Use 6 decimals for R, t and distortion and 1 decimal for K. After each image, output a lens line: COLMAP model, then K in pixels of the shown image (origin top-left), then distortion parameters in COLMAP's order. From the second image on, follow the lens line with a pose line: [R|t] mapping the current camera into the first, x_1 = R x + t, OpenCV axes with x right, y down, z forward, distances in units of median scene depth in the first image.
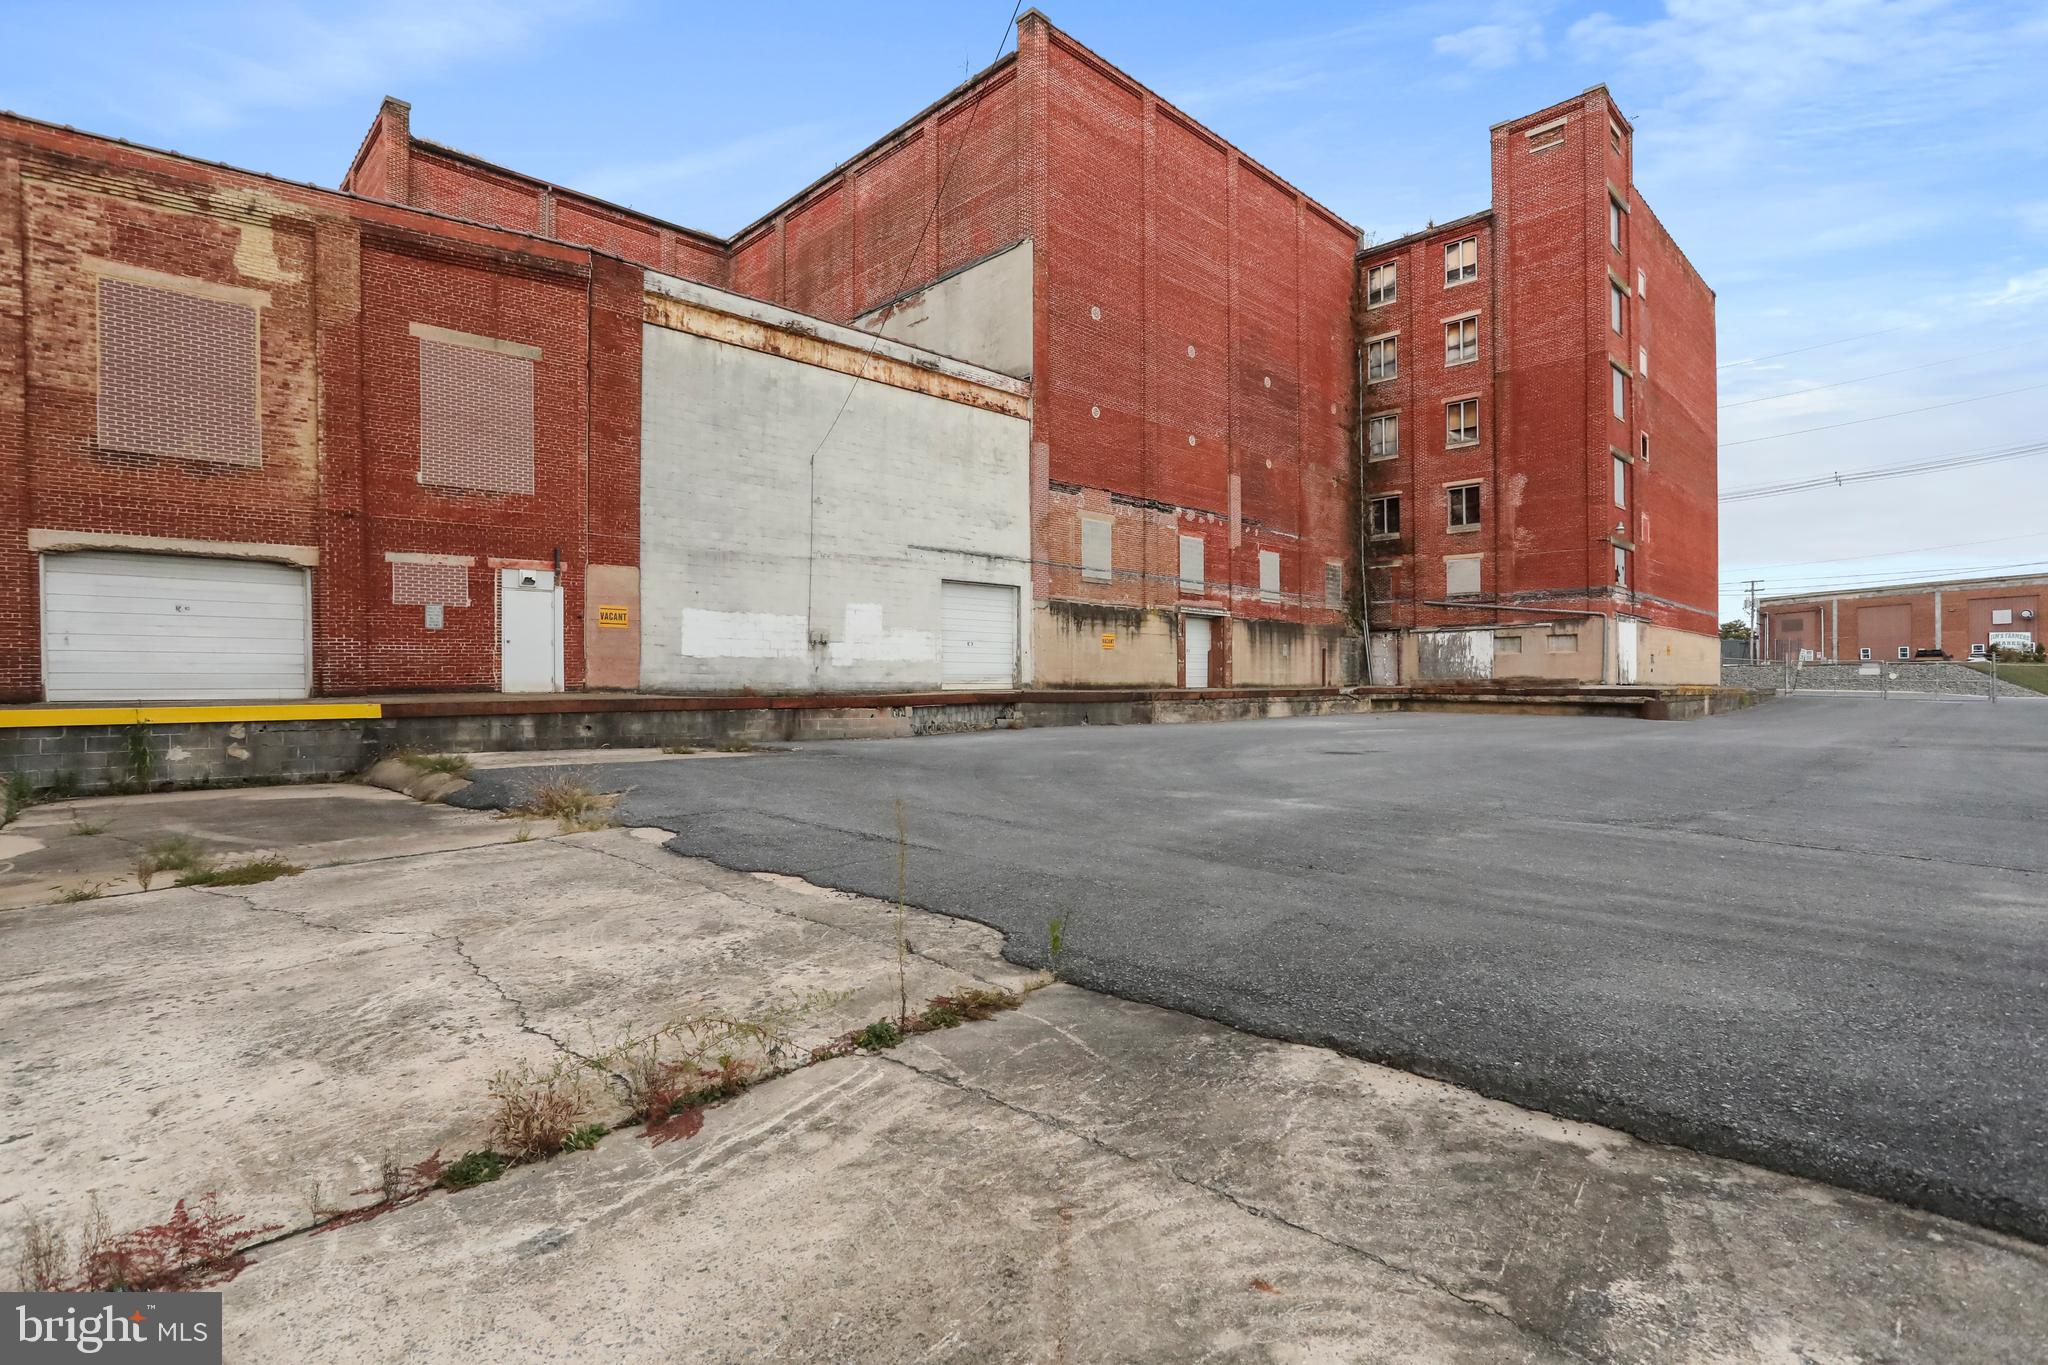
lens RADIAL K [[986.3, 0, 1021.8], [0, 986.3, 678.0], [0, 0, 1]] dist [-0.019385, 0.003255]
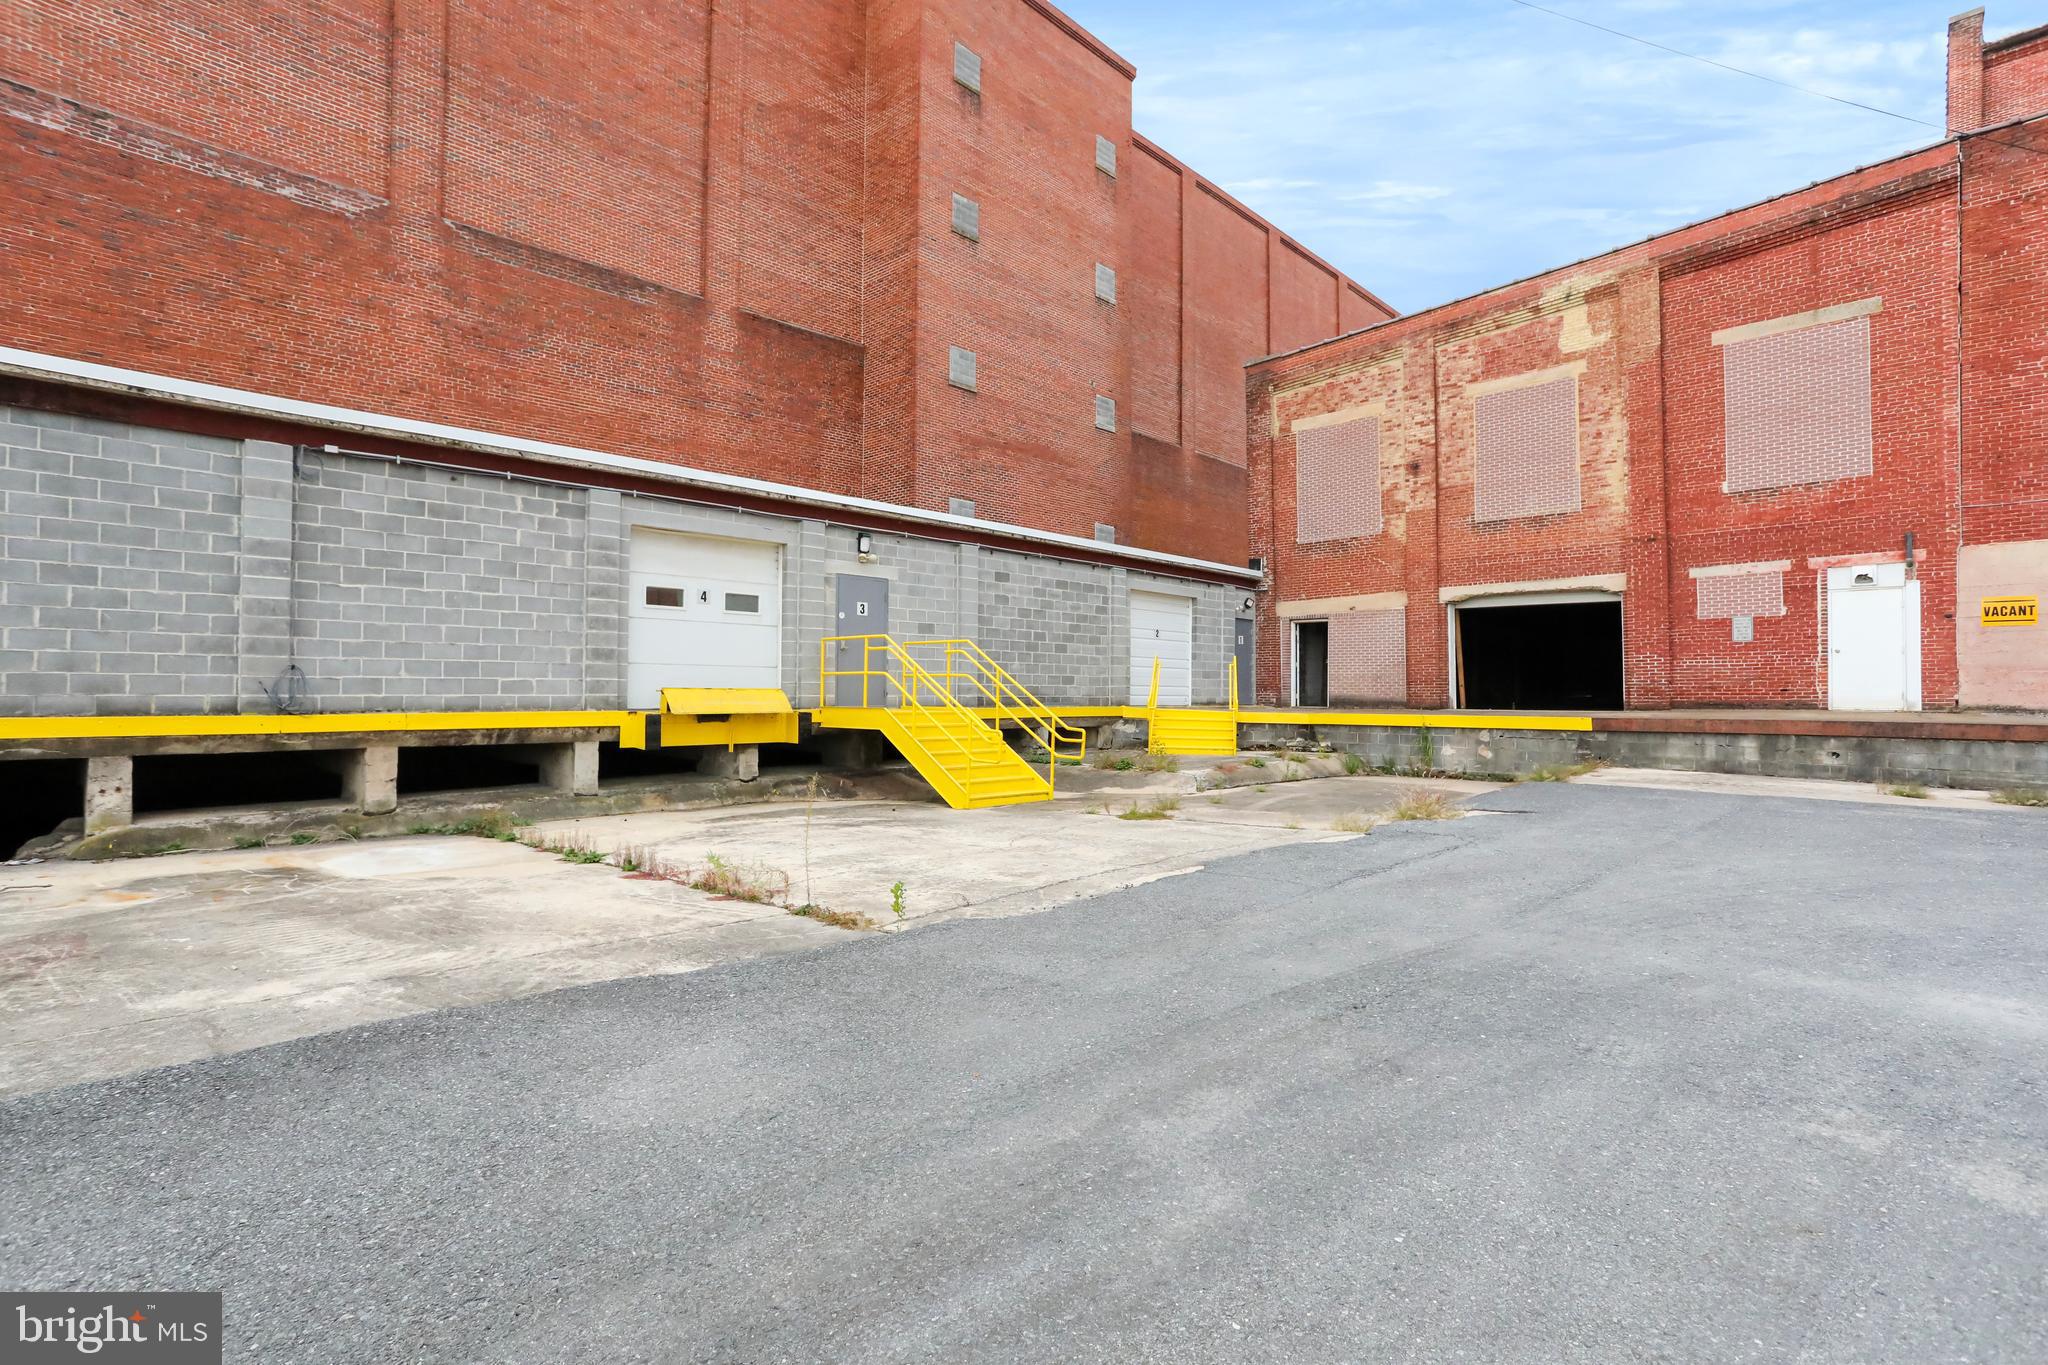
lens RADIAL K [[986.3, 0, 1022.4], [0, 986.3, 672.1], [0, 0, 1]] dist [-0.019385, 0.003255]
pose [[0.027605, -0.013934, -0.999522, 0.392650], [0.000716, 0.999903, -0.013920, -0.008965], [0.999619, -0.000332, 0.027612, 0.320579]]
